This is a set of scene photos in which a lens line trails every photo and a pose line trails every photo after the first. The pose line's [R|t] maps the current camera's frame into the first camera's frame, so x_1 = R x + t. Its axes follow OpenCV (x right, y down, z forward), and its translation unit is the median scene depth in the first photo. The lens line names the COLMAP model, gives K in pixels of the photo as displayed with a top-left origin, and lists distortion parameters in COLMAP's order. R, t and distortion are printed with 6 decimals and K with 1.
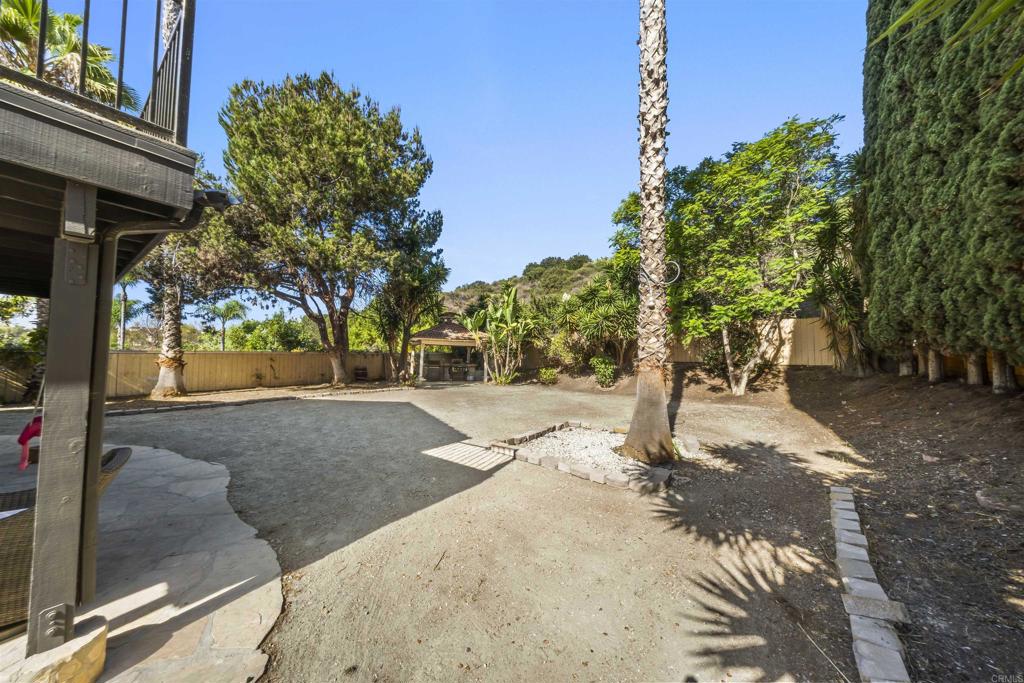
lens RADIAL K [[348.6, 0, 506.7], [0, 348.6, 348.8], [0, 0, 1]] dist [0.000658, -0.000060]
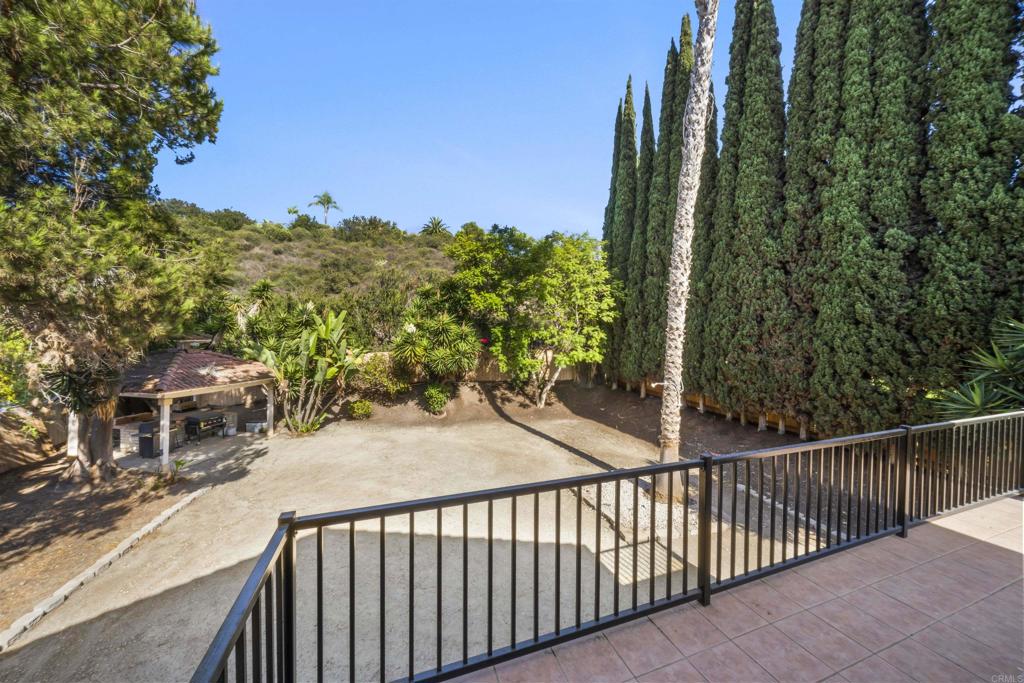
lens RADIAL K [[348.6, 0, 508.8], [0, 348.6, 346.1], [0, 0, 1]] dist [0.000658, -0.000060]
pose [[0.557050, -0.045130, 0.829252, -0.488010], [-0.020739, 0.997455, 0.068216, -0.183511], [-0.830220, -0.055198, 0.554697, 0.279640]]
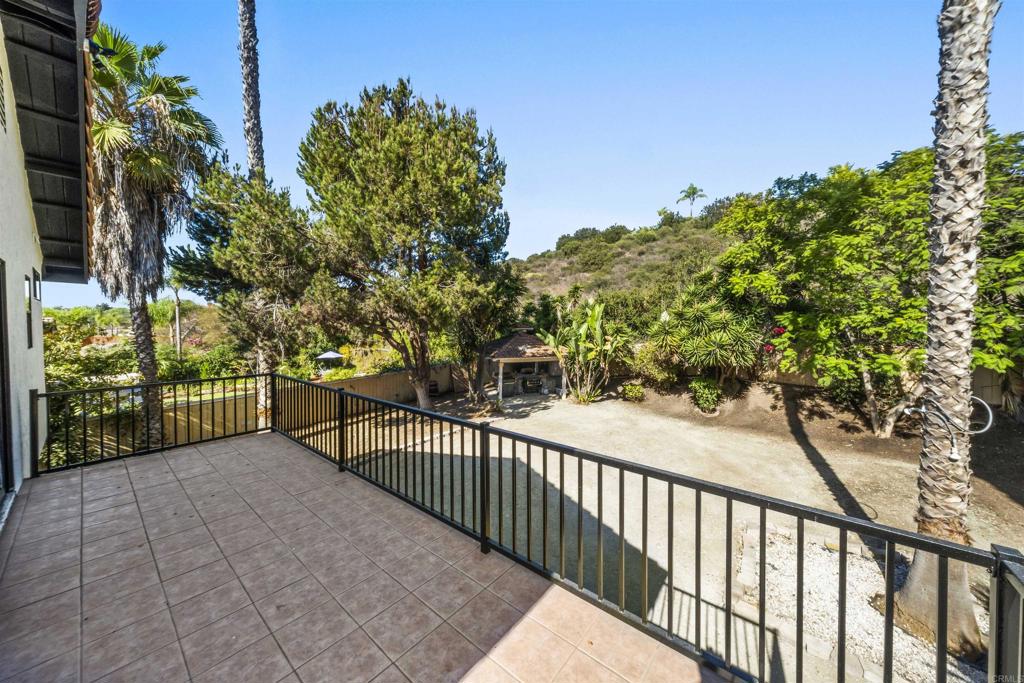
lens RADIAL K [[348.6, 0, 511.0], [0, 348.6, 338.4], [0, 0, 1]] dist [0.000658, -0.000060]
pose [[0.998771, -0.021873, -0.044465, -0.212461], [0.025021, 0.997124, 0.071536, -0.182378], [0.042773, -0.072561, 0.996446, 0.063946]]
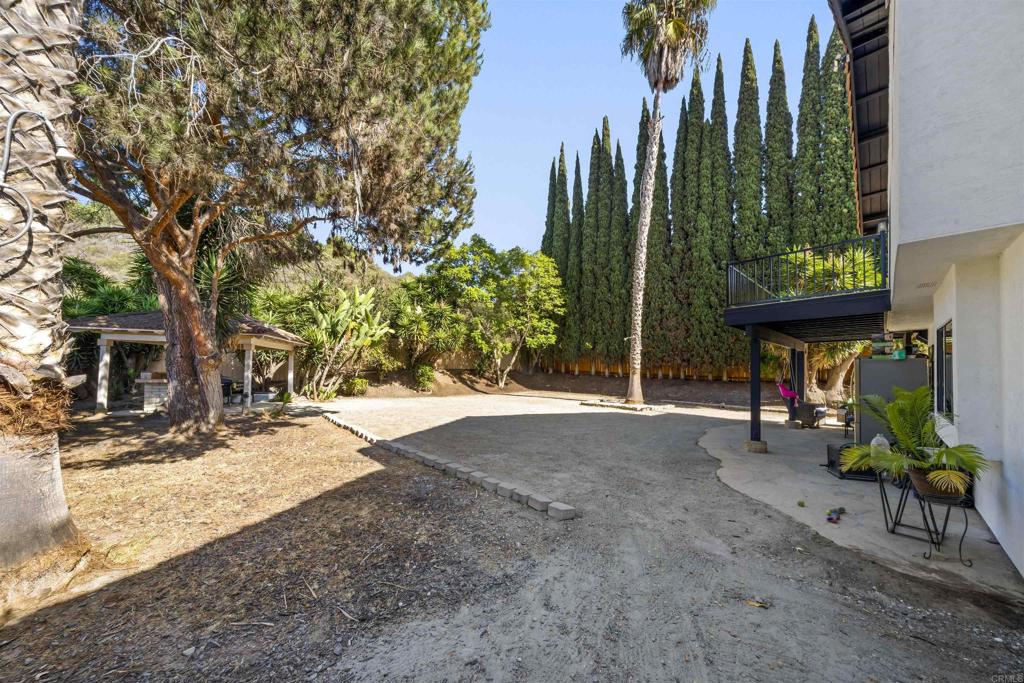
lens RADIAL K [[348.6, 0, 516.9], [0, 348.6, 366.7], [0, 0, 1]] dist [0.000658, -0.000060]
pose [[0.171881, -0.018051, 0.984952, -0.889994], [-0.035919, 0.999052, 0.024577, -0.016320], [-0.984463, -0.039603, 0.171070, 0.528838]]
